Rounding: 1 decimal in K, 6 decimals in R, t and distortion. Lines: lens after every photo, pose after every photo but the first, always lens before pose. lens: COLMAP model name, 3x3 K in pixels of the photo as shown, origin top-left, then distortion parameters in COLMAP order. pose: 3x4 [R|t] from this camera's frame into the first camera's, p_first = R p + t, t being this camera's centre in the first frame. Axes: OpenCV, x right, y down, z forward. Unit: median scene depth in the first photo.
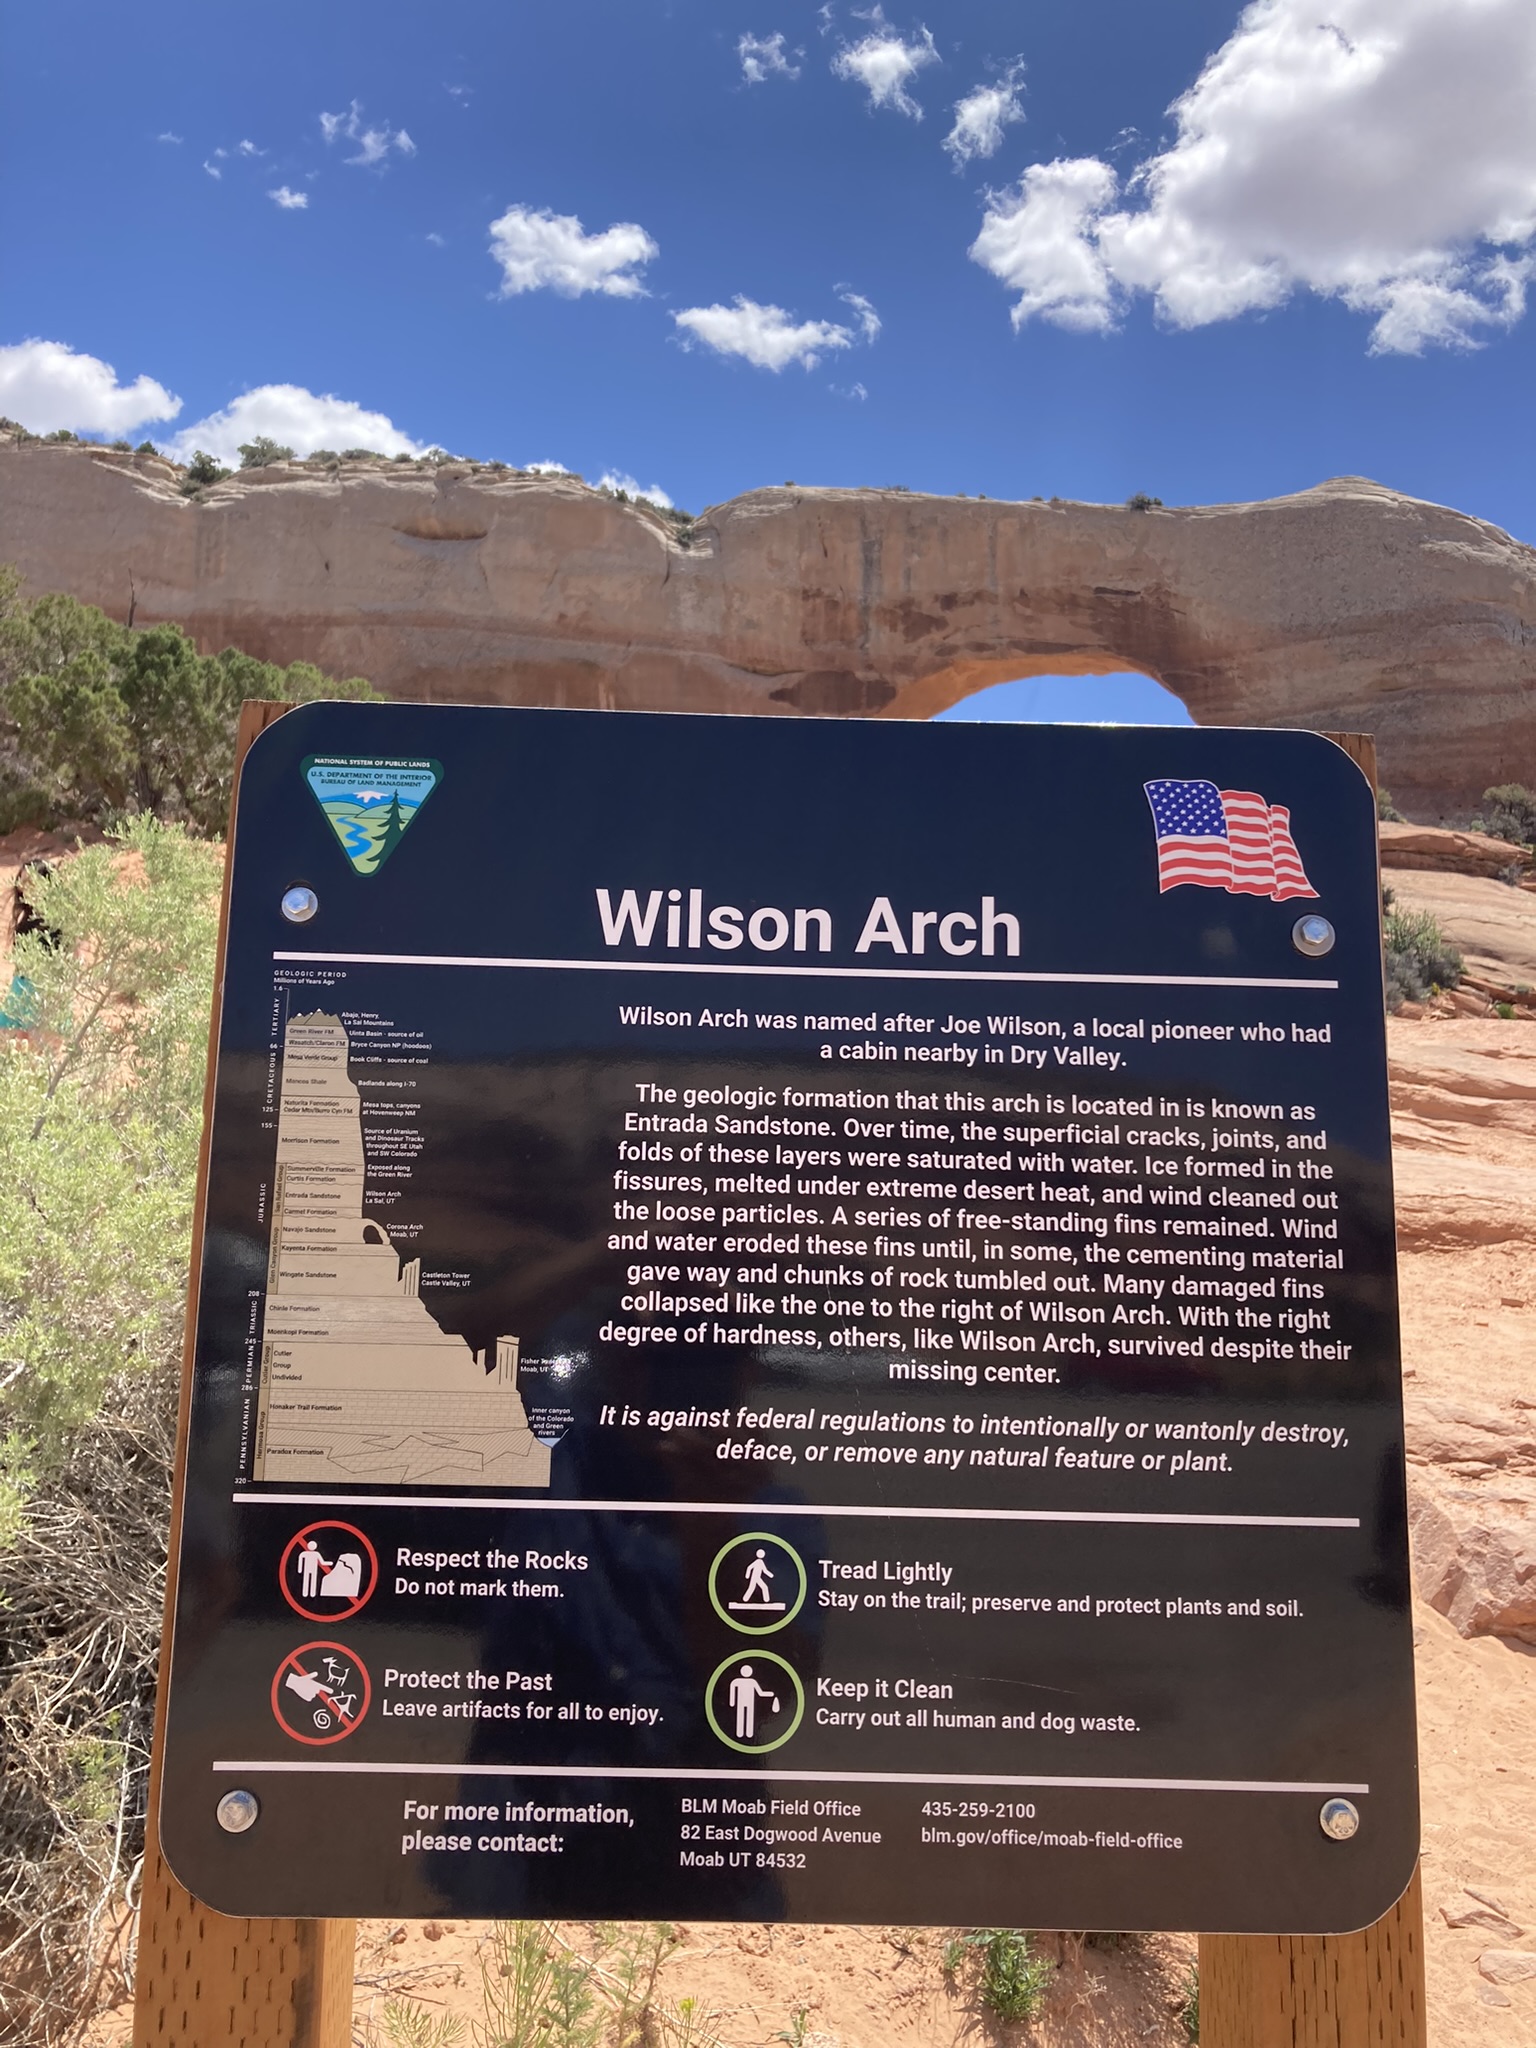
lens RADIAL K [[1672.6, 0, 768.7], [0, 1672.6, 1028.0], [0, 0, 1]] dist [0.049466, -0.115902]
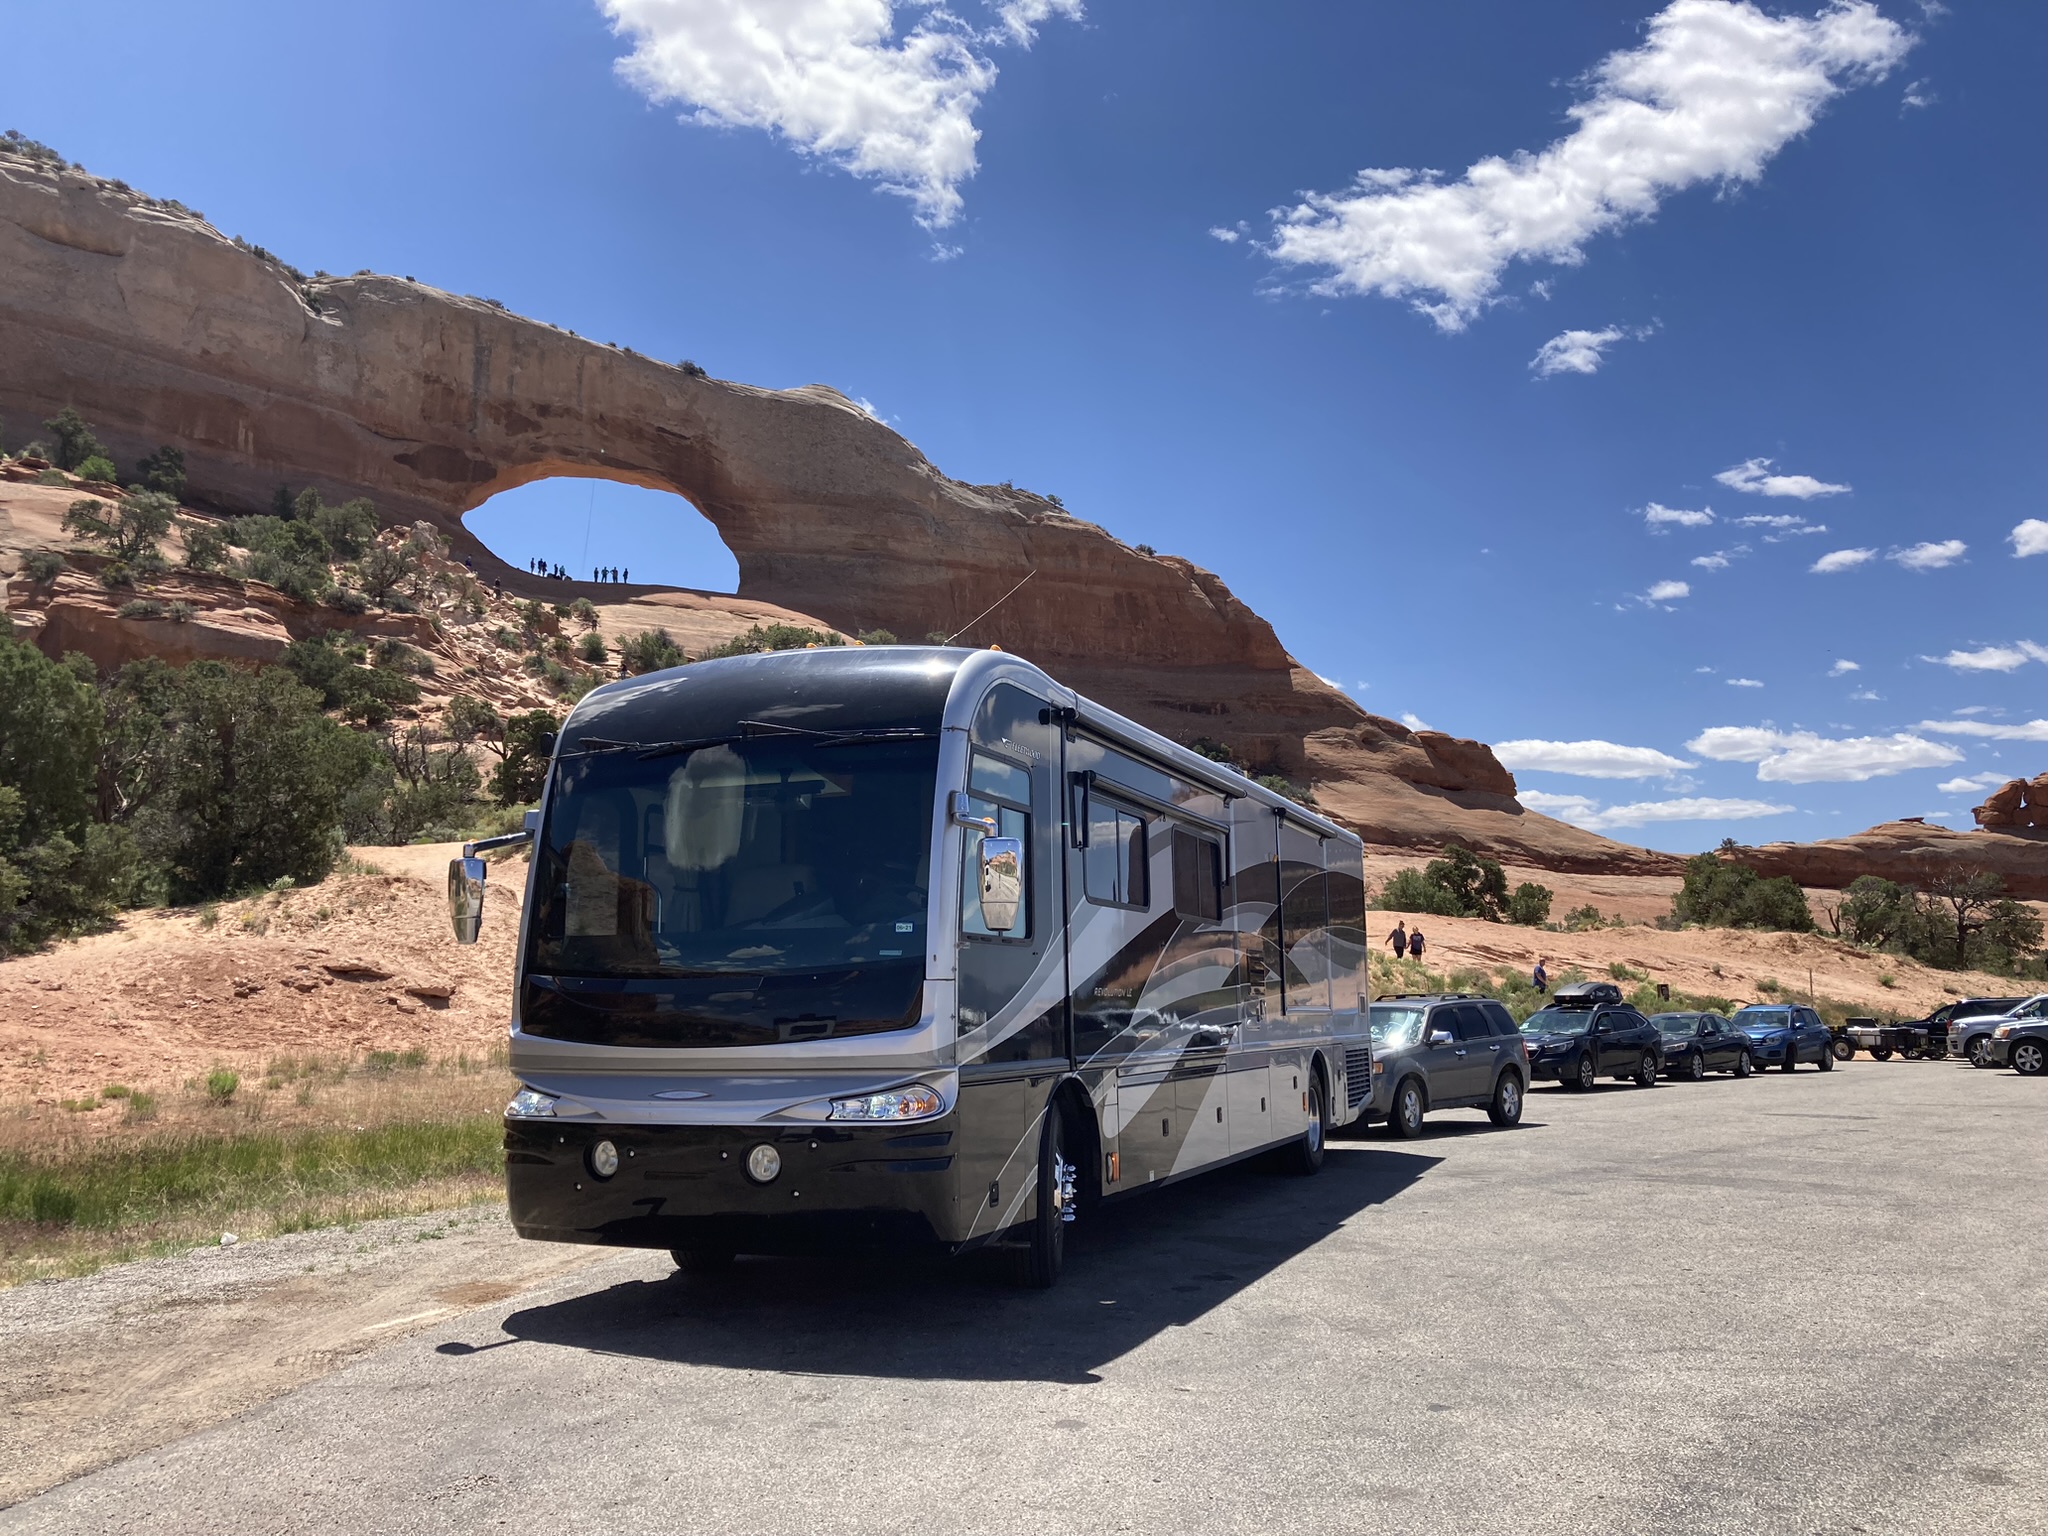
lens RADIAL K [[1672.6, 0, 1025.8], [0, 1672.6, 771.2], [0, 0, 1]] dist [0.049466, -0.115902]
pose [[0.762994, 0.055163, 0.644047, -0.419453], [-0.095794, 0.995000, 0.028264, -0.052491], [-0.639268, -0.083261, 0.764463, -0.233015]]
